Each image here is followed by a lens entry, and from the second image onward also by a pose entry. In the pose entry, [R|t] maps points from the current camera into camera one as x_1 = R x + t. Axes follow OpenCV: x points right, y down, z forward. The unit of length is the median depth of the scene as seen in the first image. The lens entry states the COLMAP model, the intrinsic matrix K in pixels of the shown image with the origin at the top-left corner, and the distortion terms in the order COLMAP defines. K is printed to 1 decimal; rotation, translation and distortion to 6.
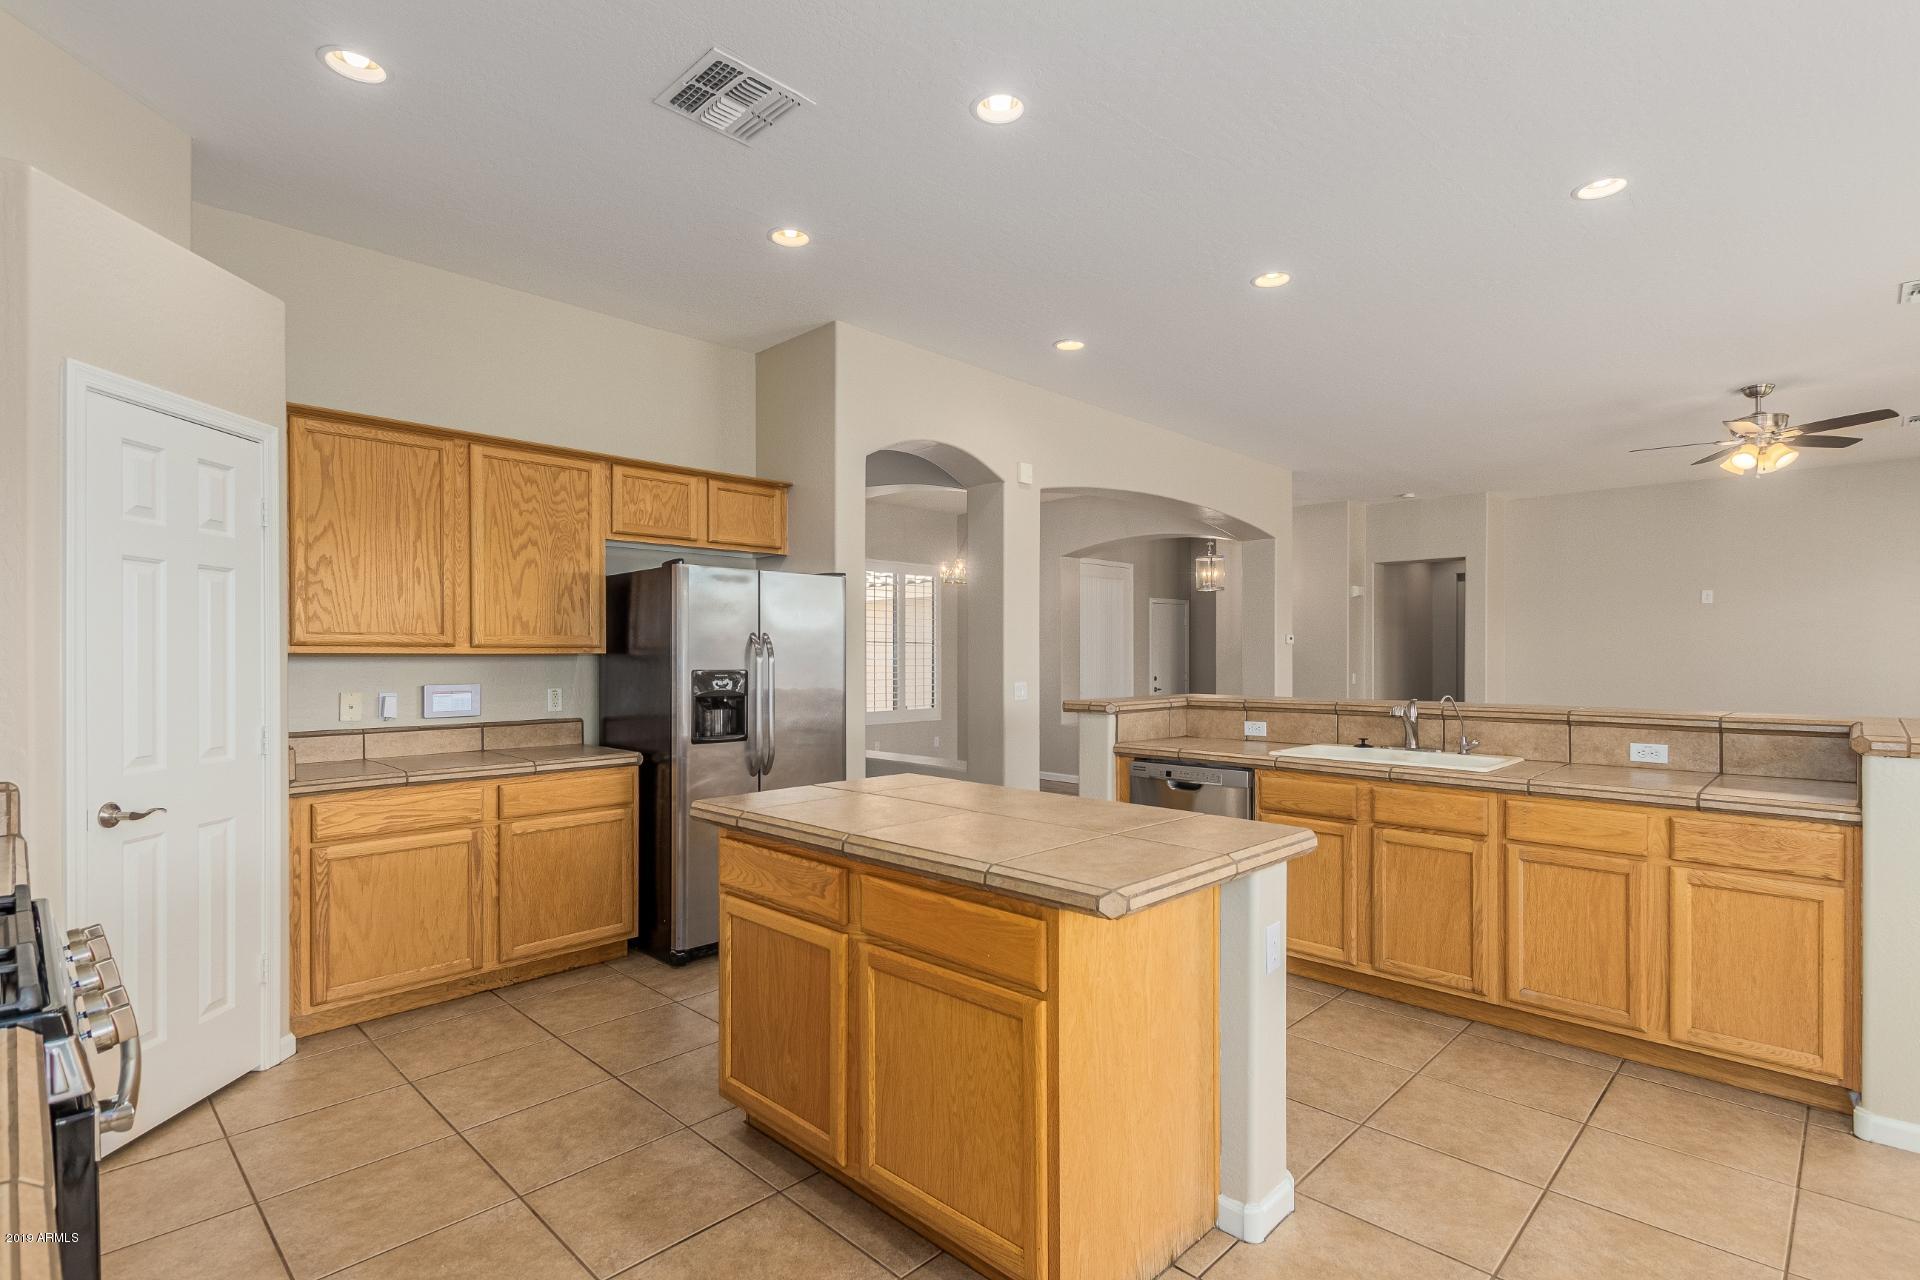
lens RADIAL K [[907.2, 0, 965.7], [0, 907.2, 661.6], [0, 0, 1]] dist [0.018873, -0.007452]
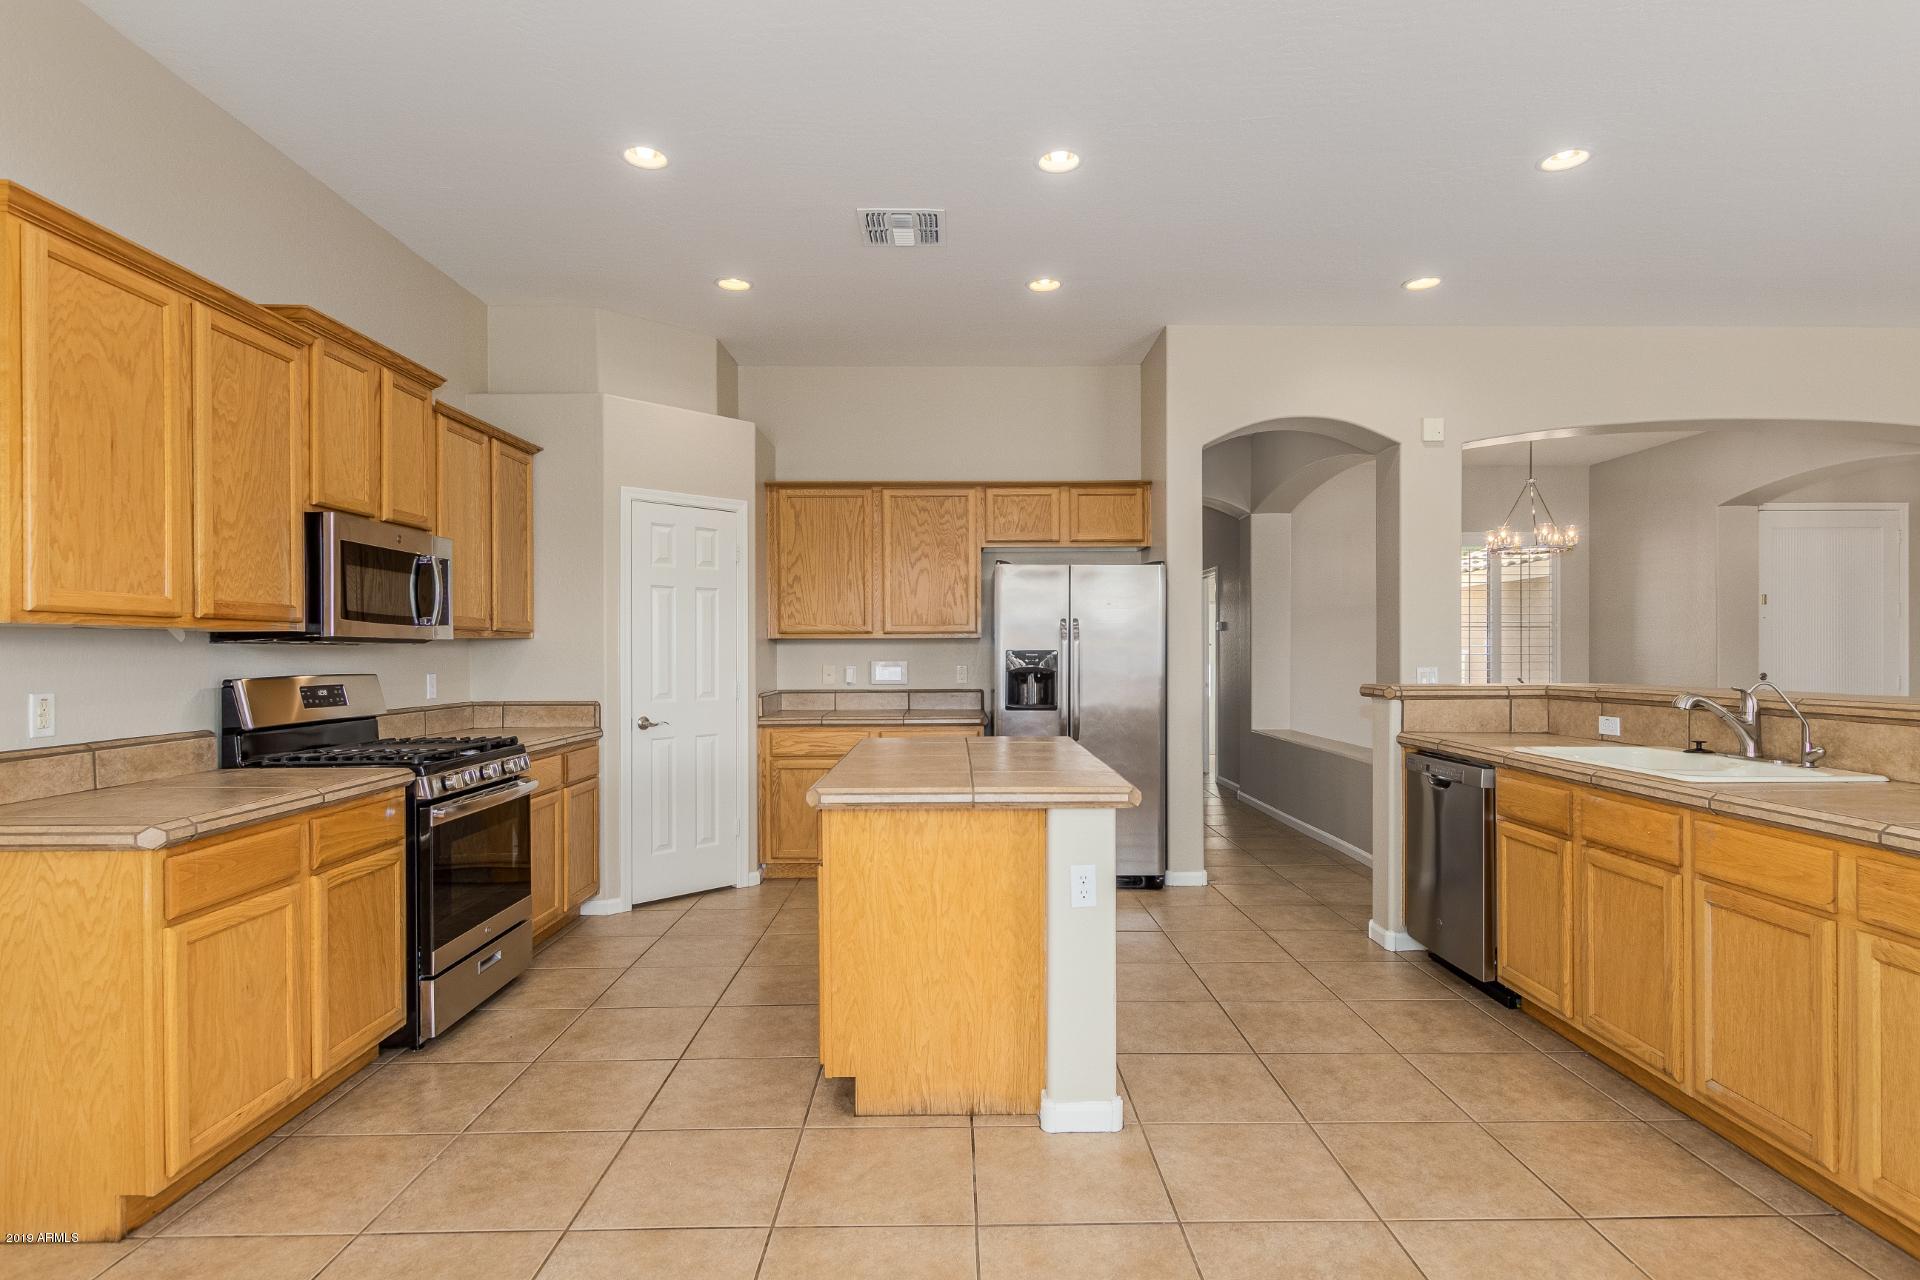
lens RADIAL K [[979.1, 0, 976.2], [0, 979.1, 653.2], [0, 0, 1]] dist [0.004384, -0.002937]
pose [[0.712800, -0.000422, -0.701368, 0.636978], [-0.001212, 0.999998, -0.001834, 0.017104], [0.701367, 0.002158, 0.712797, 0.026292]]
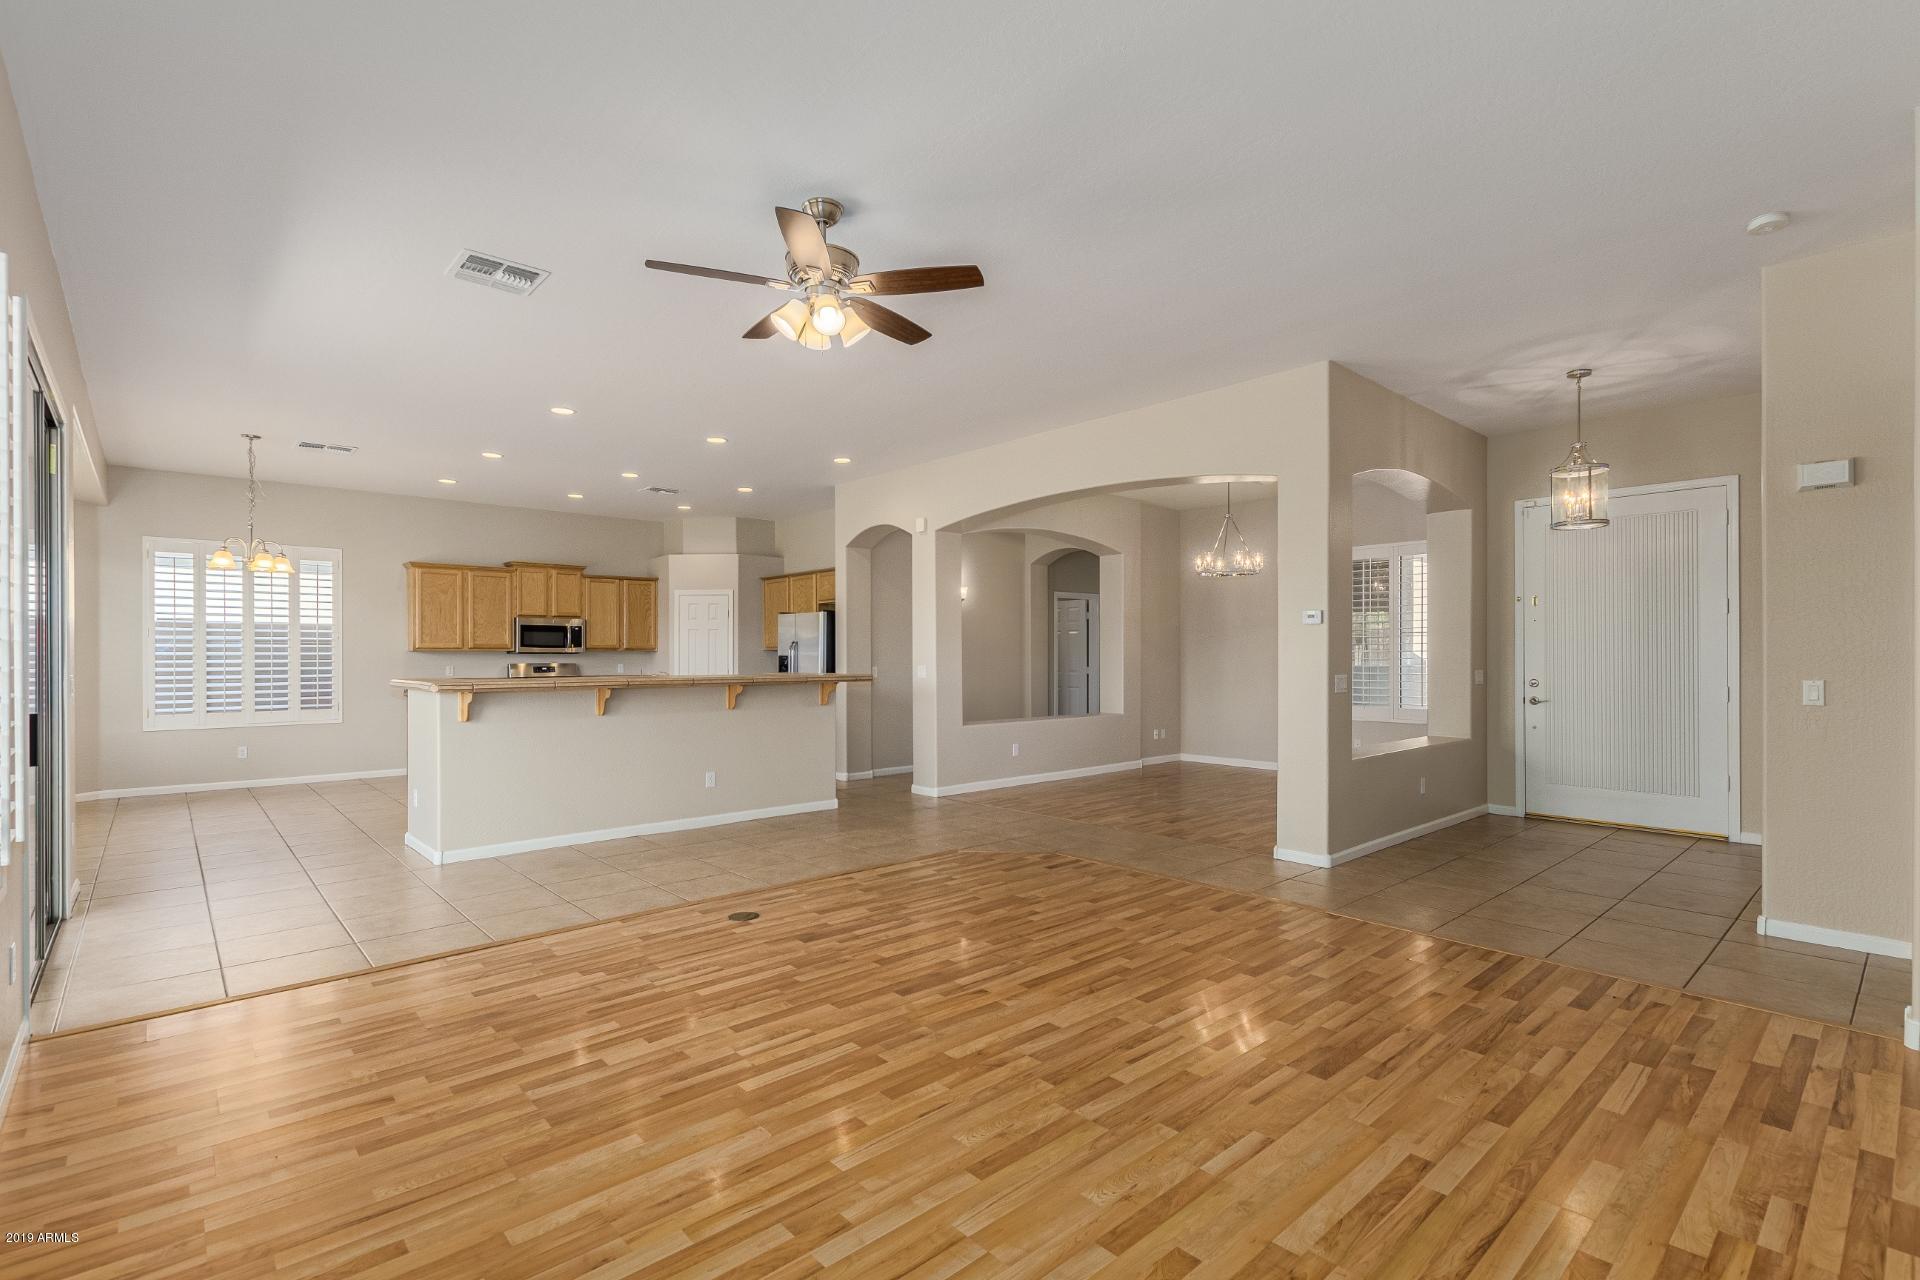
lens RADIAL K [[907.2, 0, 975.6], [0, 907.2, 649.5], [0, 0, 1]] dist [0.018873, -0.007452]
pose [[-0.054629, -0.004885, -0.998495, 2.343481], [-0.005055, 0.999977, -0.004616, -0.000934], [0.998494, 0.004796, -0.054653, 1.777860]]
